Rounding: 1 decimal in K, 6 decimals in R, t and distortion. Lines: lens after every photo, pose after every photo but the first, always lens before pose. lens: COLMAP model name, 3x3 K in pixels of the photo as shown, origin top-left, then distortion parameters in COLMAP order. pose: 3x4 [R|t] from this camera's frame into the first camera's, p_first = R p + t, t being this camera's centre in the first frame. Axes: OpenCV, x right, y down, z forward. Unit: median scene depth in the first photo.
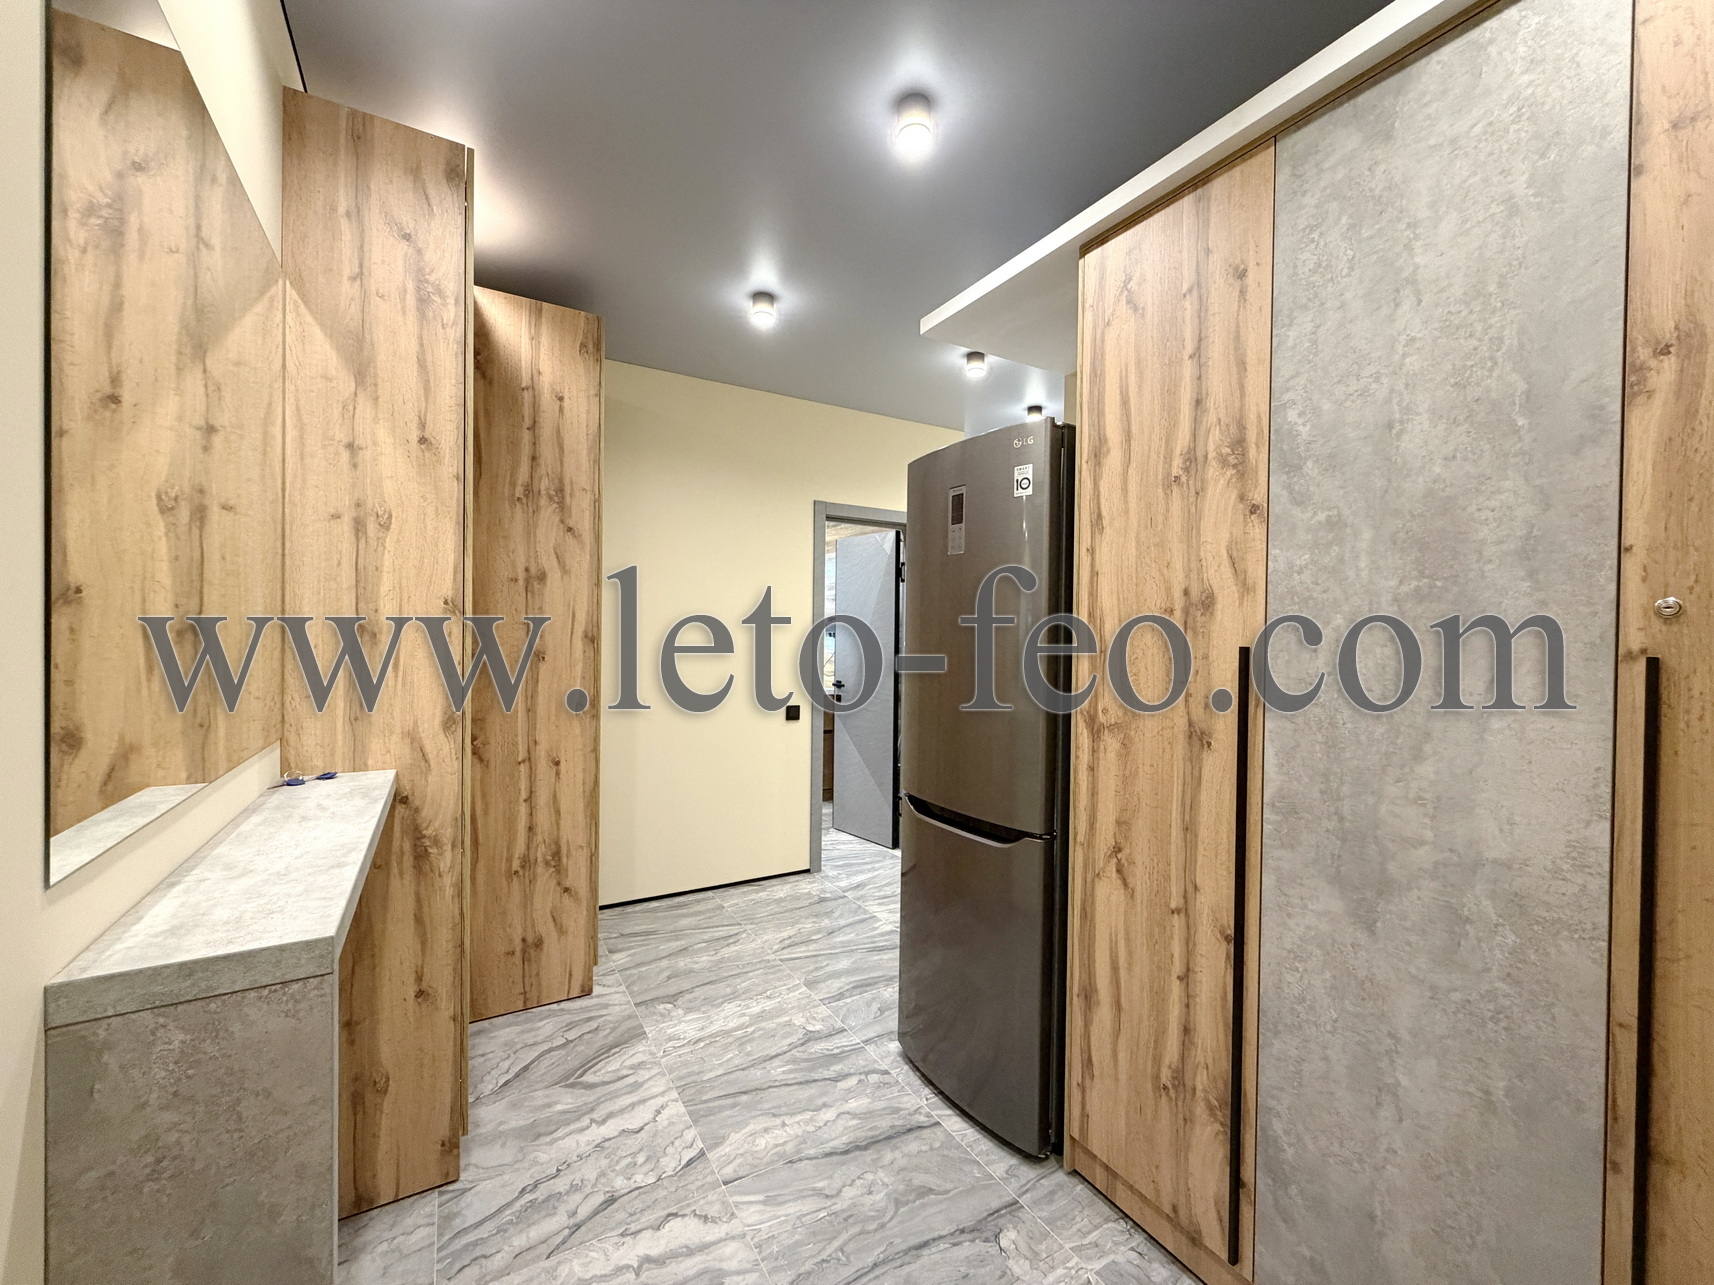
lens RADIAL K [[684.1, 0, 850.8], [0, 684.1, 642.4], [0, 0, 1]] dist [0.000239, 0.000506]
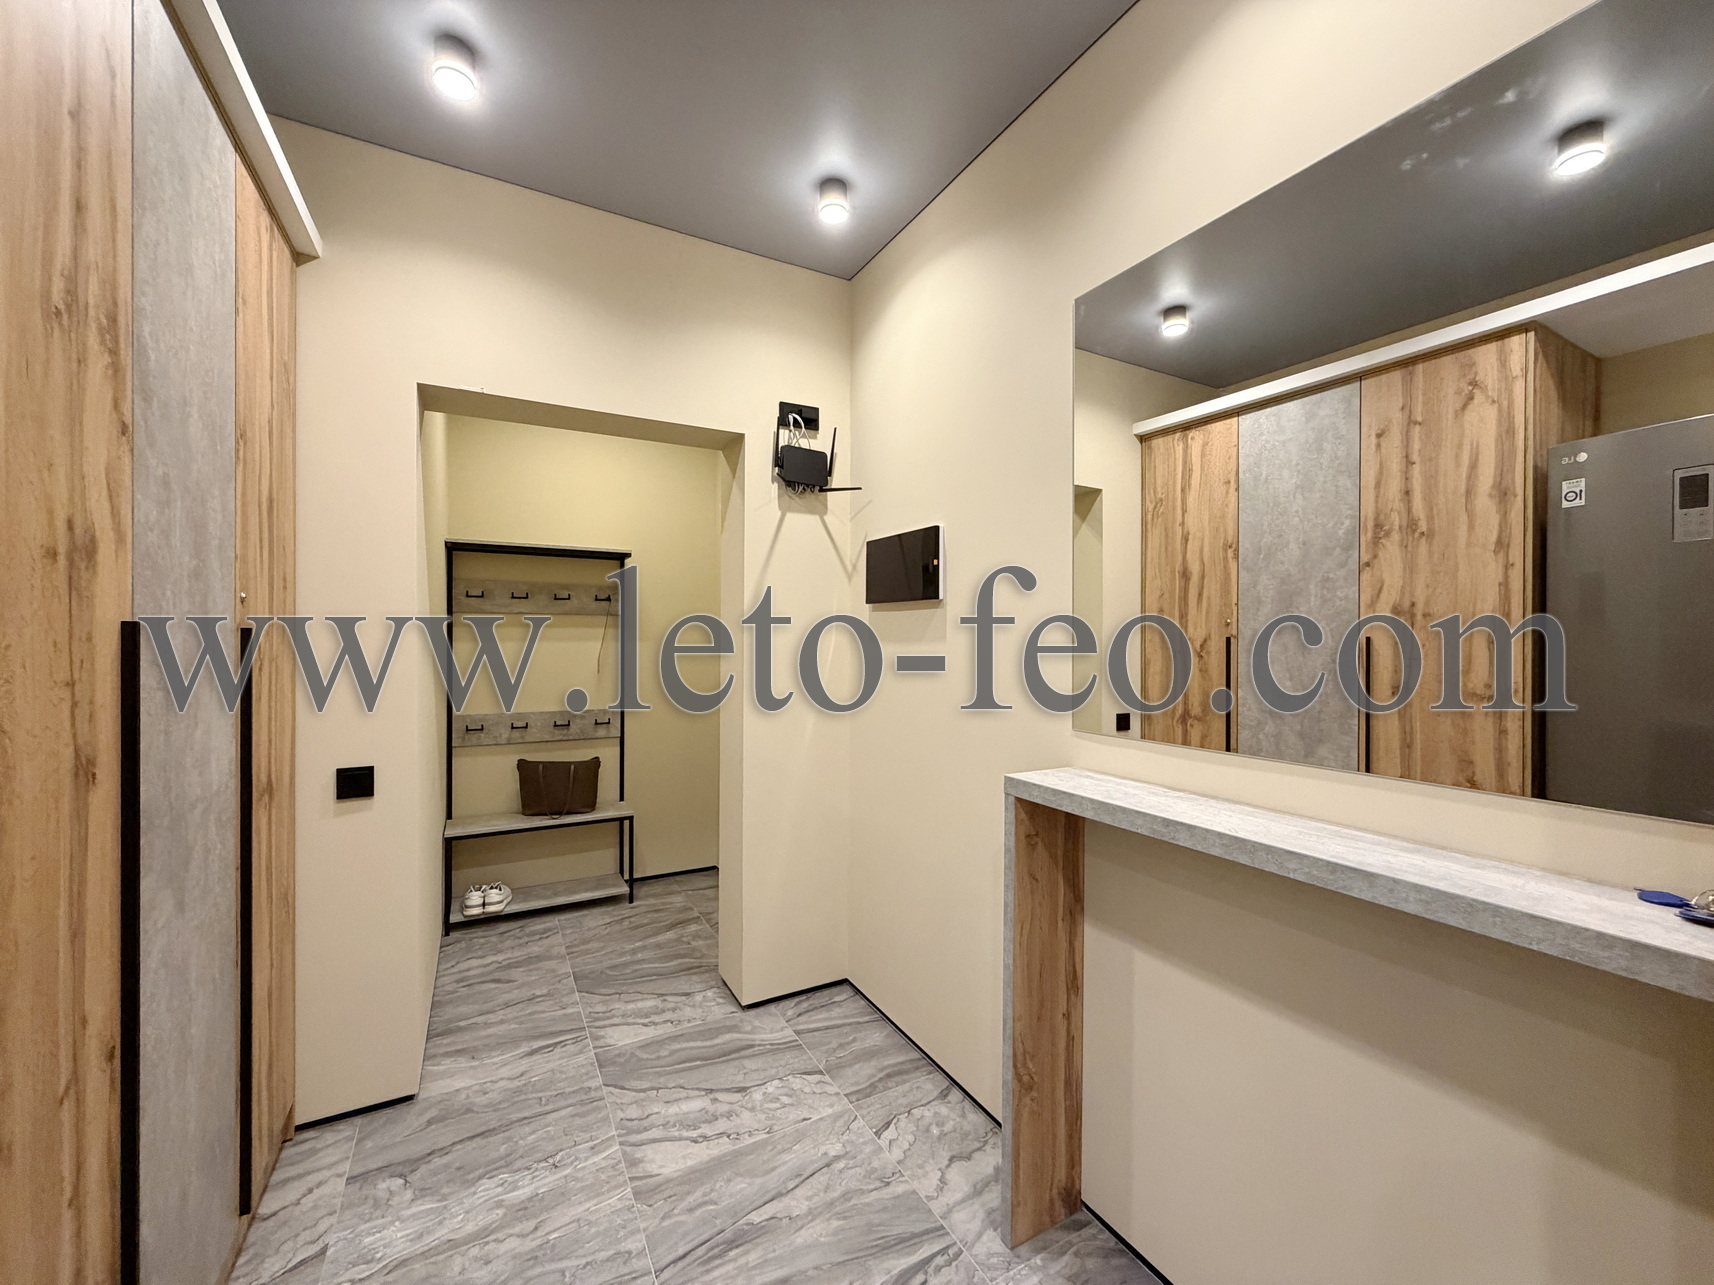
lens RADIAL K [[684.1, 0, 850.8], [0, 684.1, 642.4], [0, 0, 1]] dist [0.000239, 0.000506]
pose [[-0.999278, -0.017958, 0.033485, -0.165295], [-0.017450, 0.999729, 0.015420, 0.003617], [-0.033753, 0.014824, -0.999320, 1.416067]]
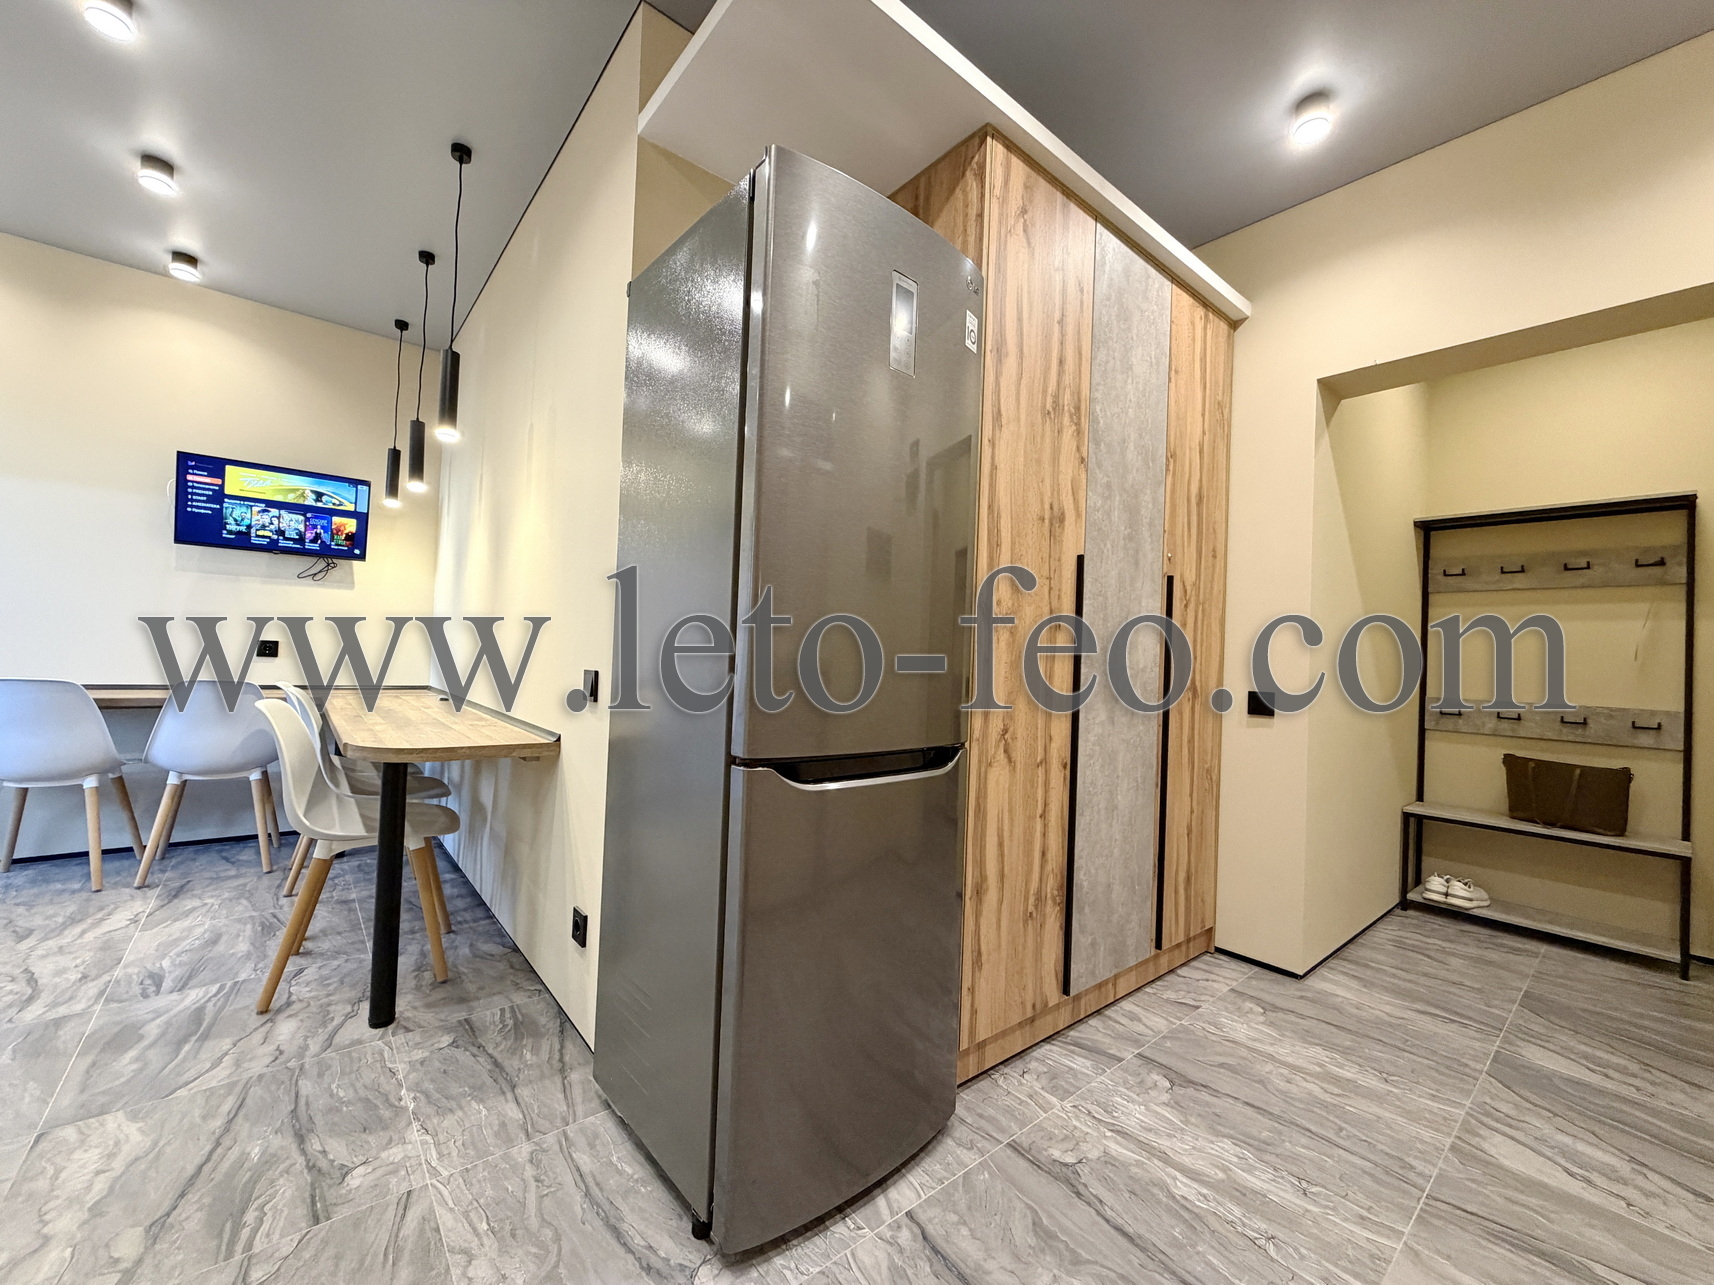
lens RADIAL K [[684.1, 0, 850.8], [0, 684.1, 642.4], [0, 0, 1]] dist [0.000239, 0.000506]
pose [[-0.161640, -0.000973, 0.986849, -0.631635], [-0.032482, 0.999463, -0.004335, 0.176685], [-0.986315, -0.032756, -0.161585, 1.423821]]
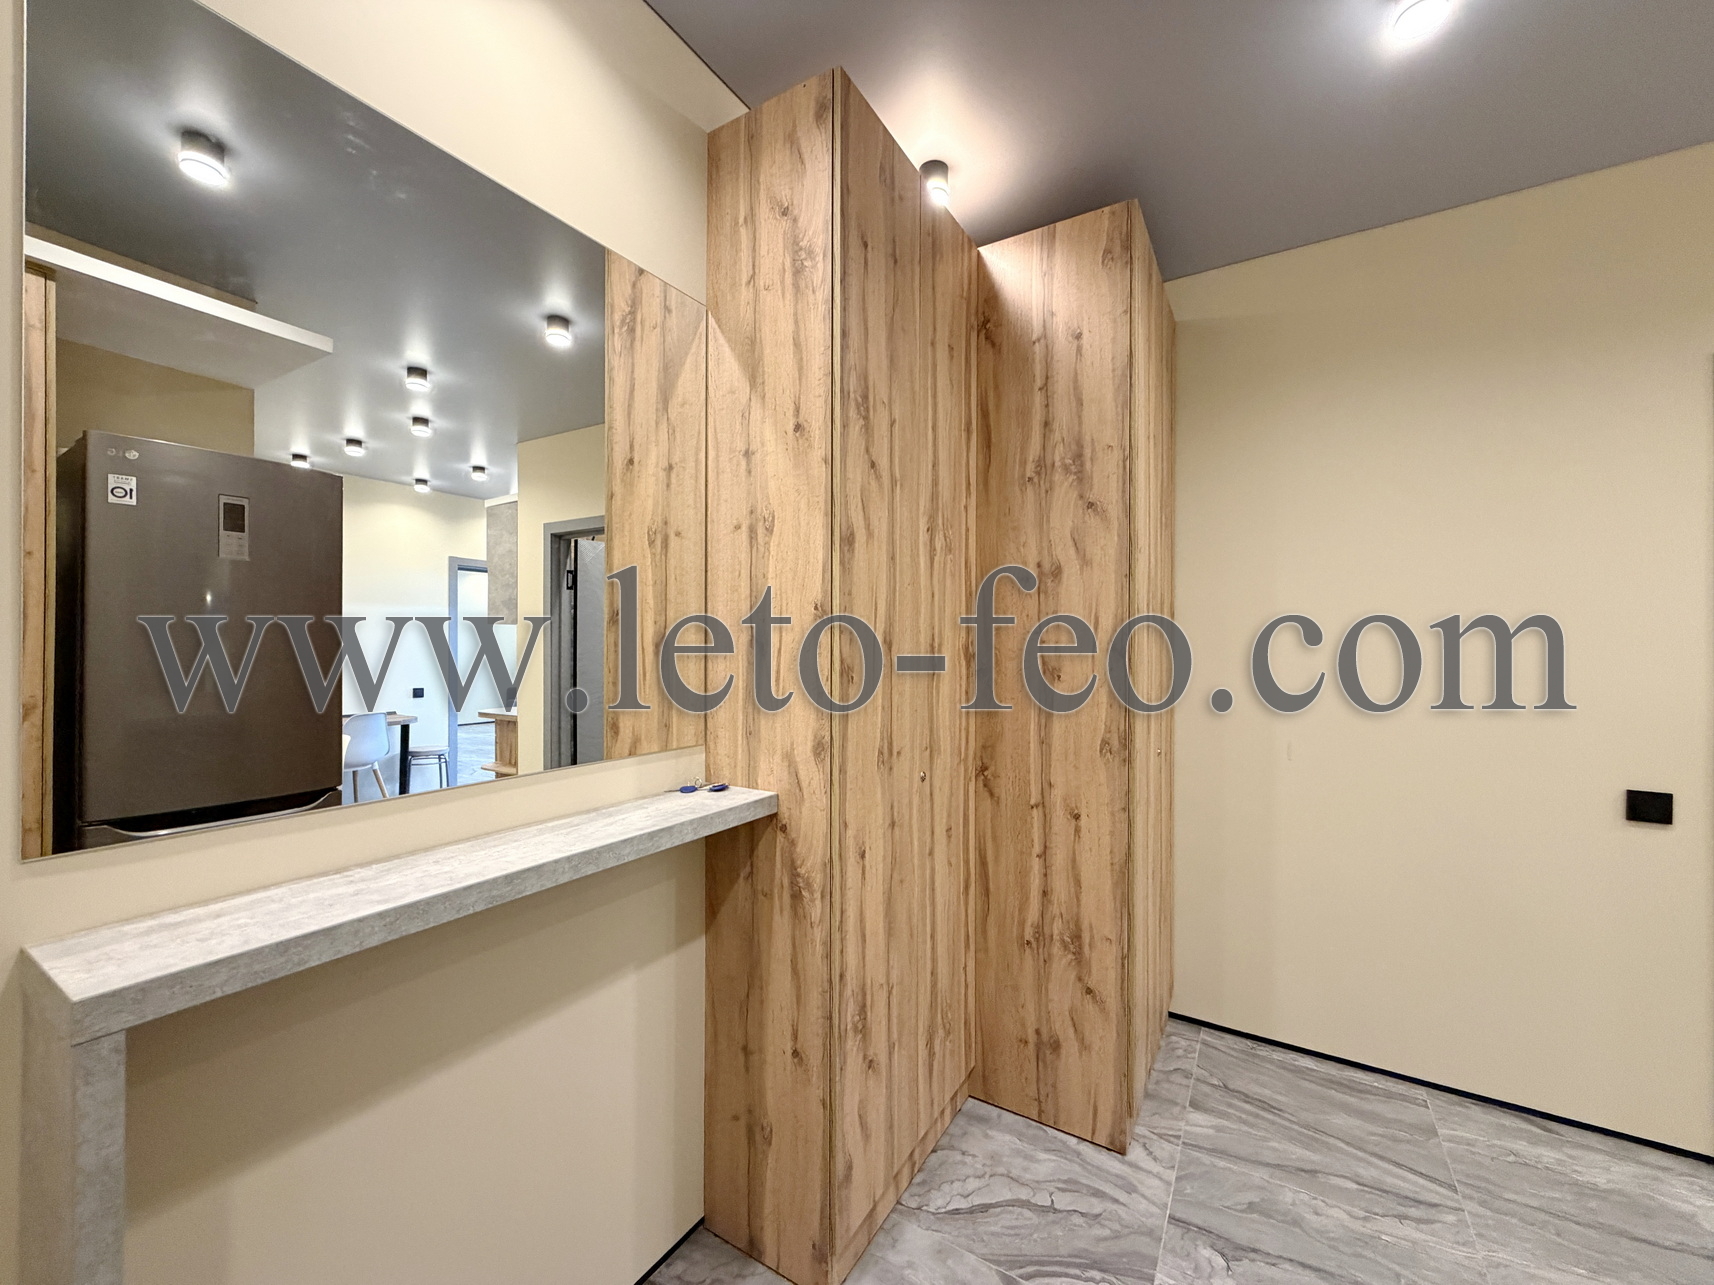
lens RADIAL K [[683.5, 0, 834.6], [0, 683.5, 642.2], [0, 0, 1]] dist [0.000386, 0.000207]
pose [[0.465002, -0.014601, -0.885189, 0.174937], [-0.007345, 0.999766, -0.020350, 0.002123], [0.885279, 0.015964, 0.464786, 0.611746]]
